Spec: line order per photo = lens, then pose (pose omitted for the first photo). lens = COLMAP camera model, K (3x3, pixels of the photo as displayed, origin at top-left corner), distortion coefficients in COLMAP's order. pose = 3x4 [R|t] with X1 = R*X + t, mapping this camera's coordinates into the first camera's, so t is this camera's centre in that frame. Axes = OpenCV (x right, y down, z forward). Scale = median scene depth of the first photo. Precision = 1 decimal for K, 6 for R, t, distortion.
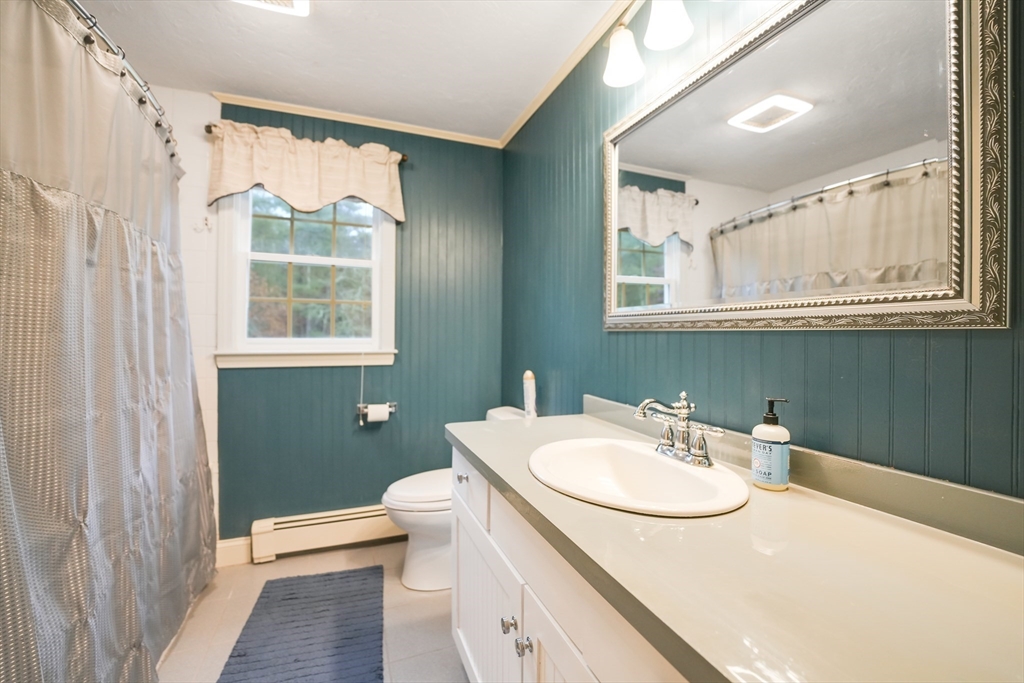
lens RADIAL K [[423.3, 0, 508.0], [0, 423.3, 345.1], [0, 0, 1]] dist [-0.025664, 0.000519]
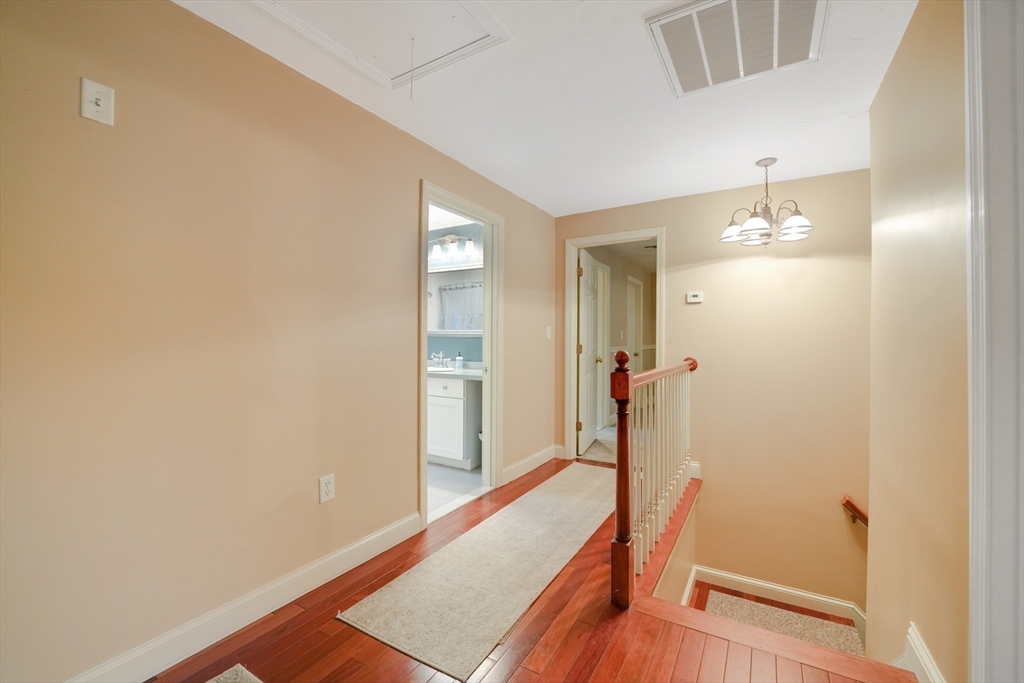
lens RADIAL K [[423.3, 0, 508.0], [0, 423.3, 345.1], [0, 0, 1]] dist [-0.025664, 0.000519]
pose [[0.802040, -0.003468, 0.597260, -0.644618], [0.006850, 0.999971, -0.003392, 0.028380], [-0.597231, 0.006812, 0.802041, -1.139505]]
